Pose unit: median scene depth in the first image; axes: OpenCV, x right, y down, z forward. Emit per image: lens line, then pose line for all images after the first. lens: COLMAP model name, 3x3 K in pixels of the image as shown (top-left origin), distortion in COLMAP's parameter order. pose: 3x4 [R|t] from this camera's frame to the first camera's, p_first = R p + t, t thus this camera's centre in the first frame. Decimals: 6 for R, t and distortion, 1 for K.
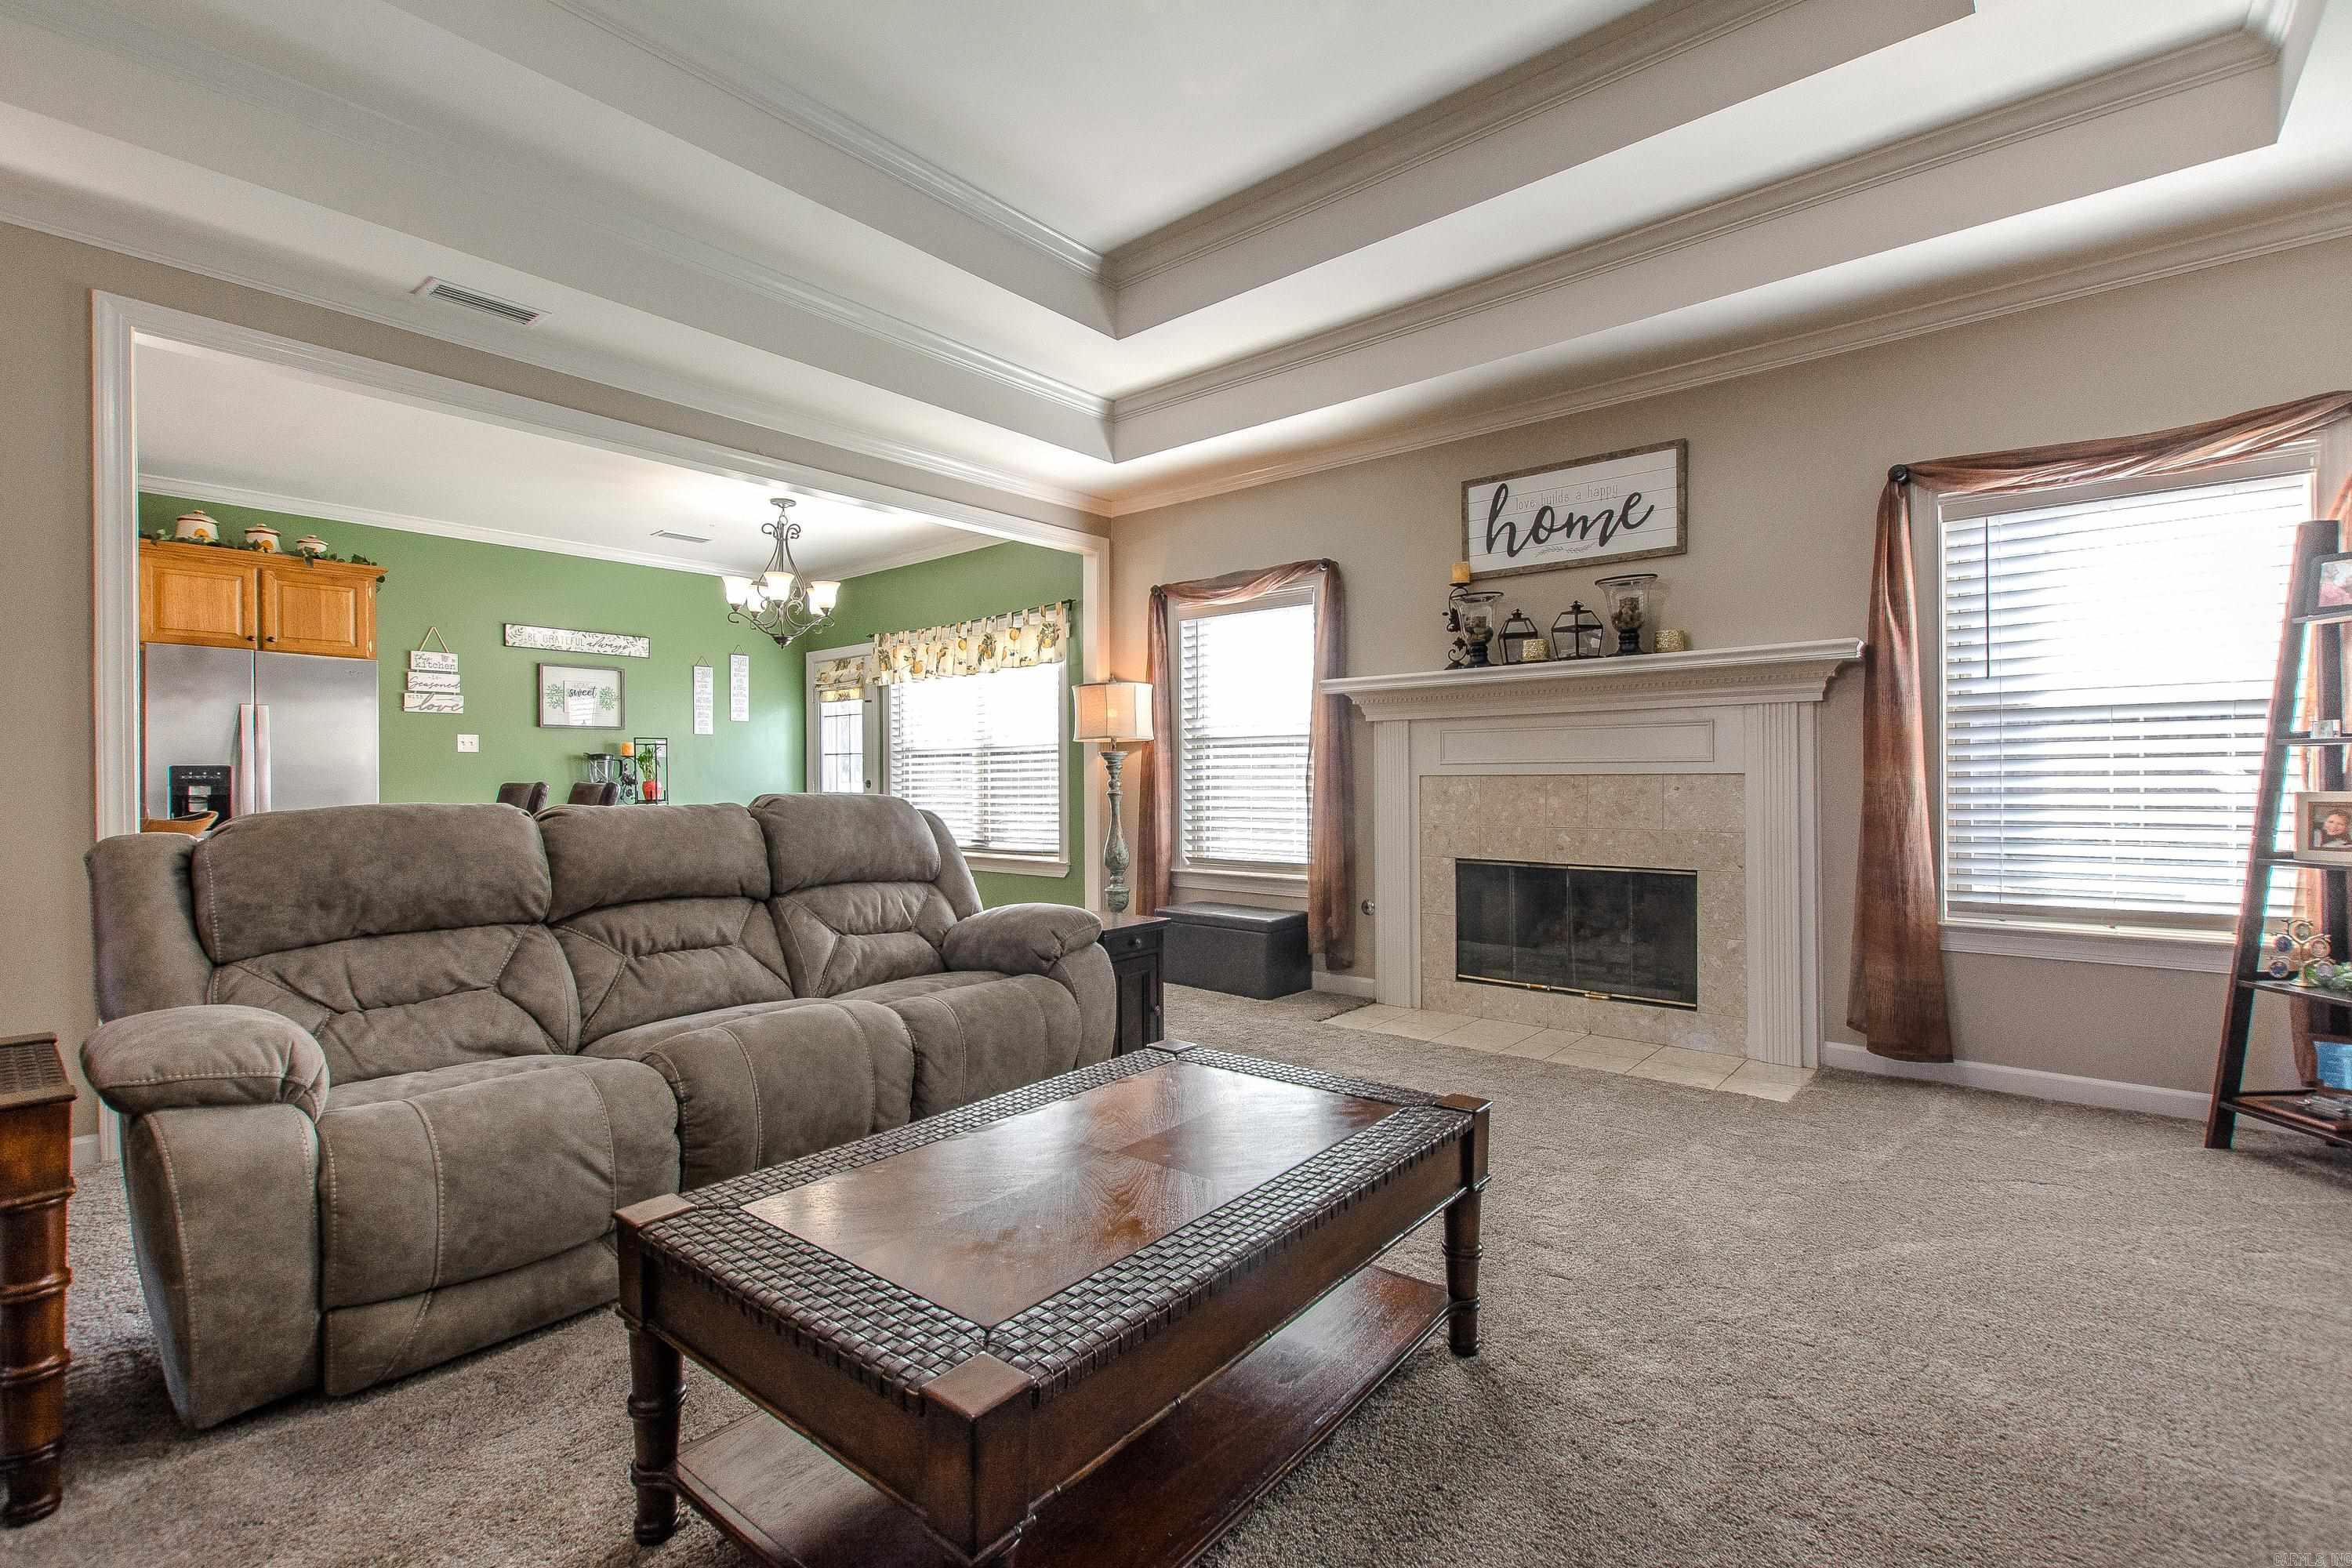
lens RADIAL K [[1041.7, 0, 1176.4], [0, 1041.7, 778.5], [0, 0, 1]] dist [0.008977, -0.000628]
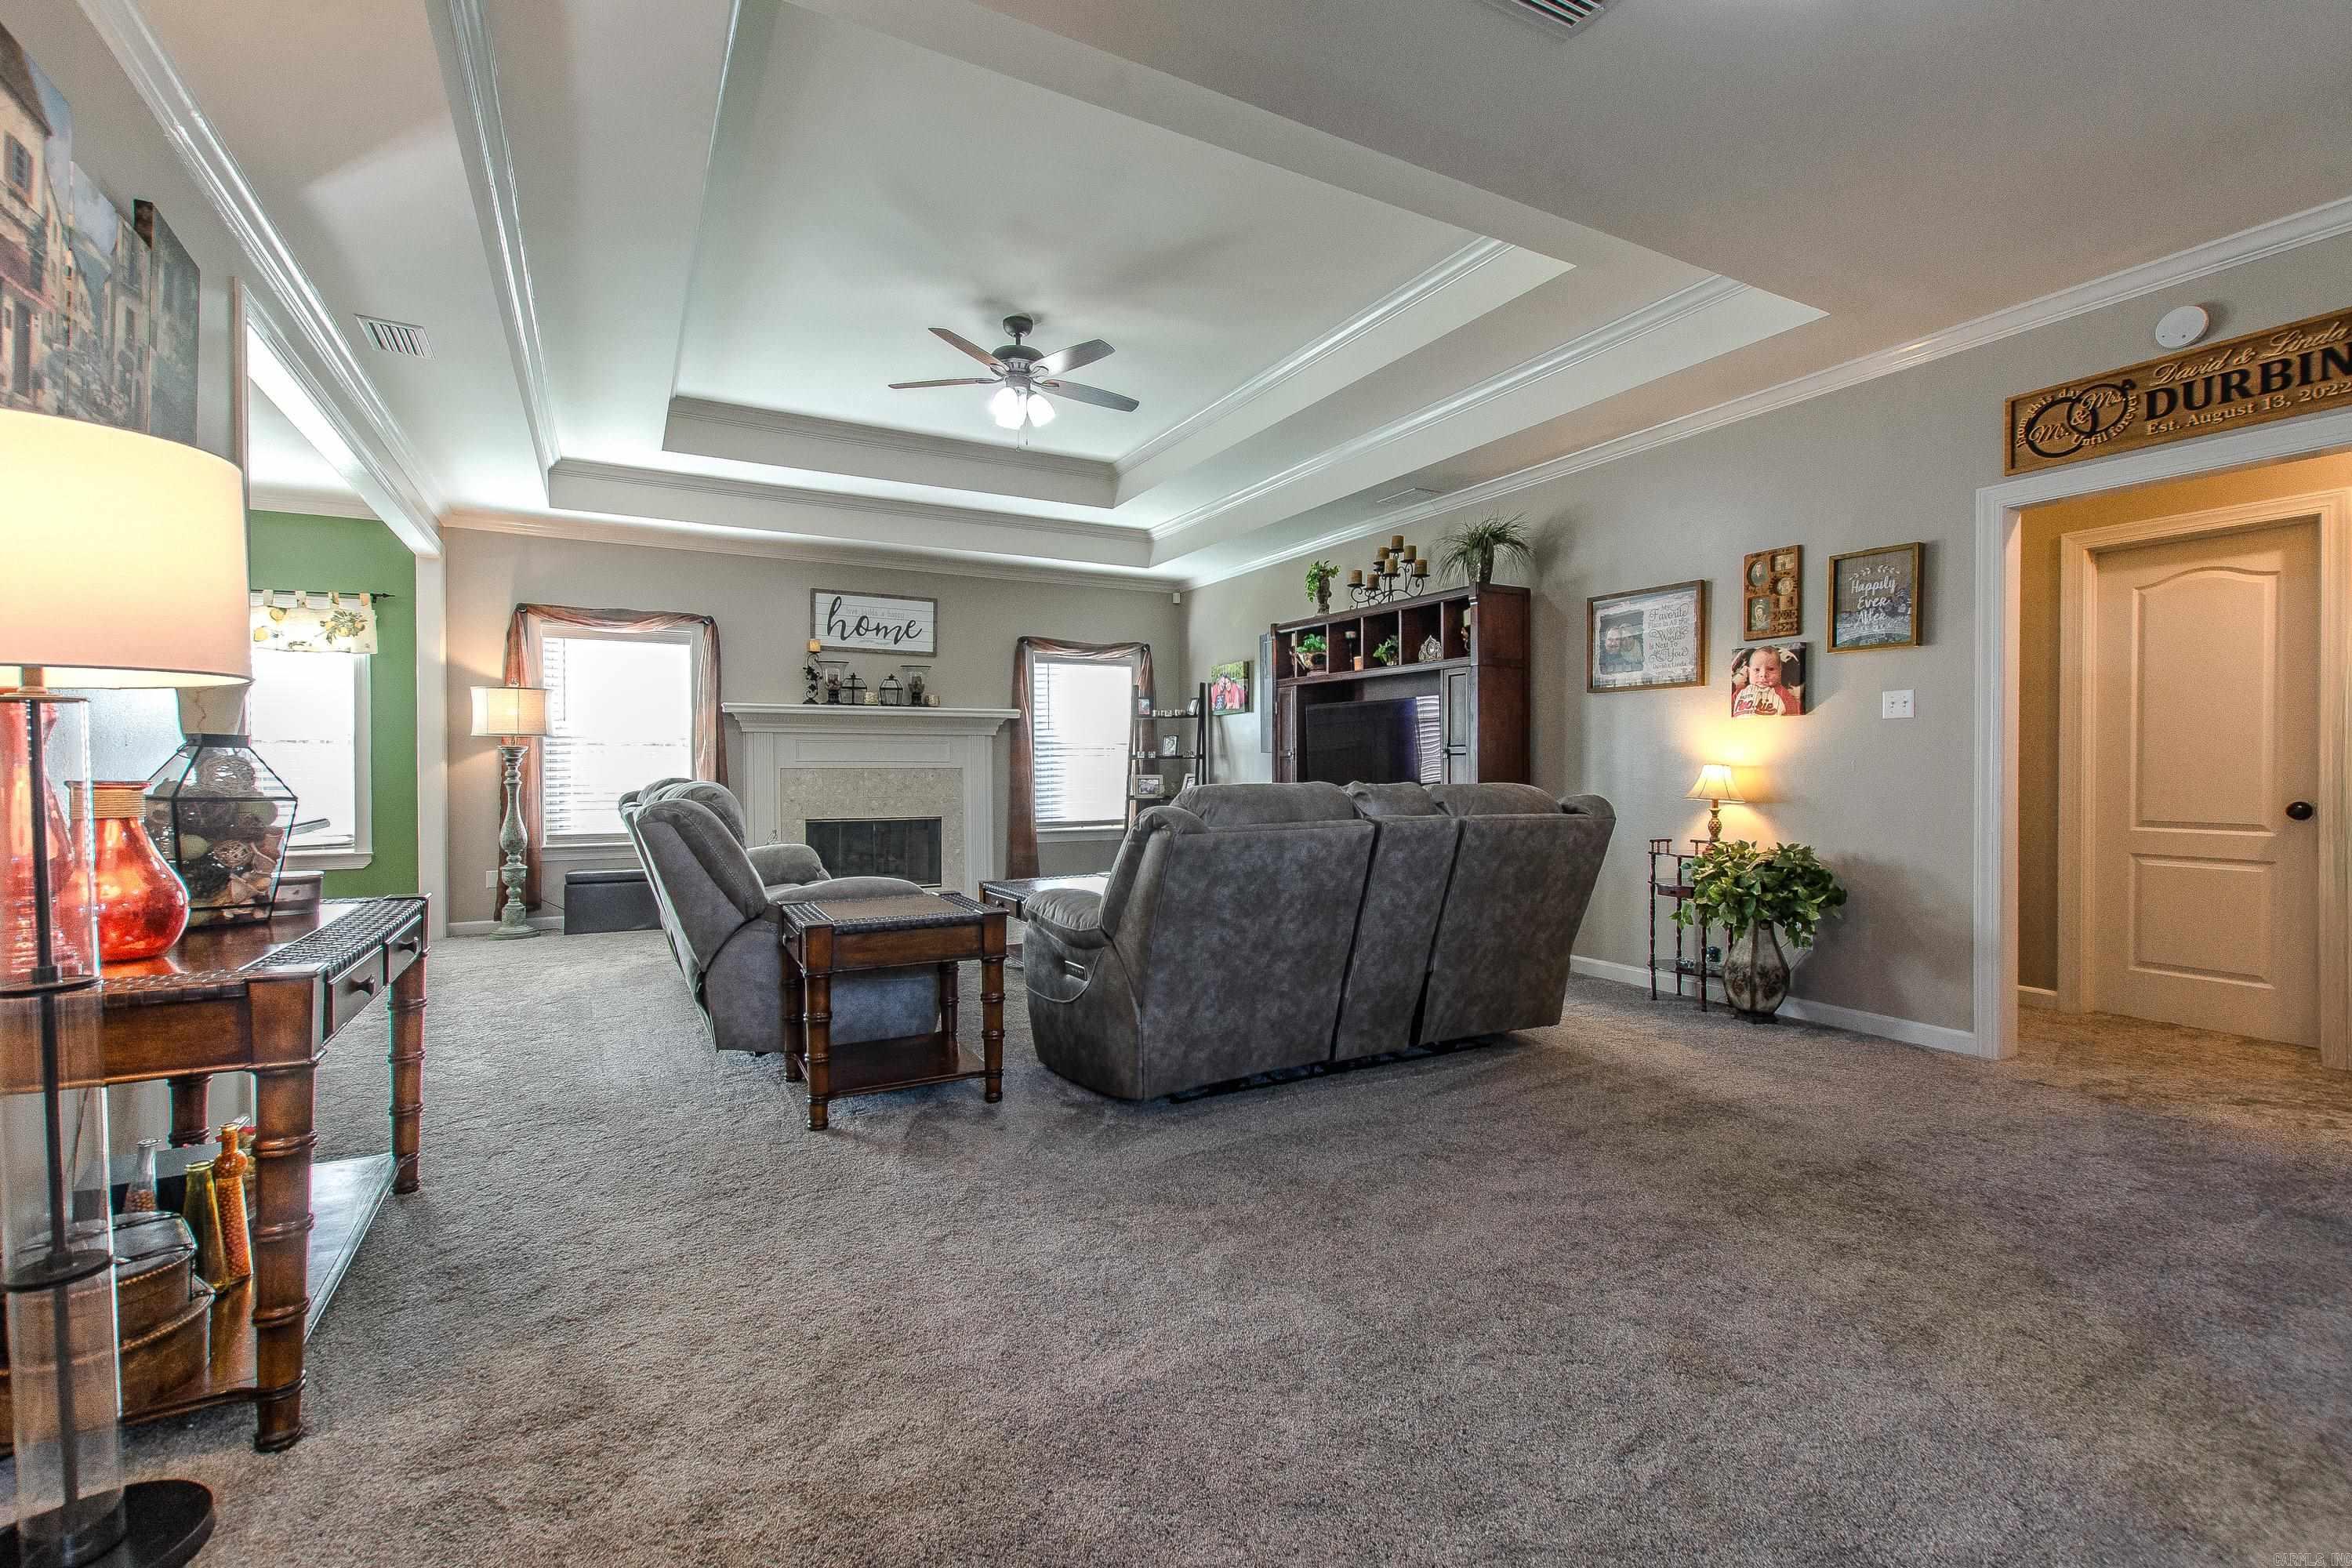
lens RADIAL K [[1041.7, 0, 1176.4], [0, 1041.7, 778.5], [0, 0, 1]] dist [0.008977, -0.000628]
pose [[0.371112, -0.004191, 0.928578, -1.071897], [-0.001130, 0.999987, 0.004965, 0.004250], [-0.928587, -0.002892, 0.371103, -0.140230]]
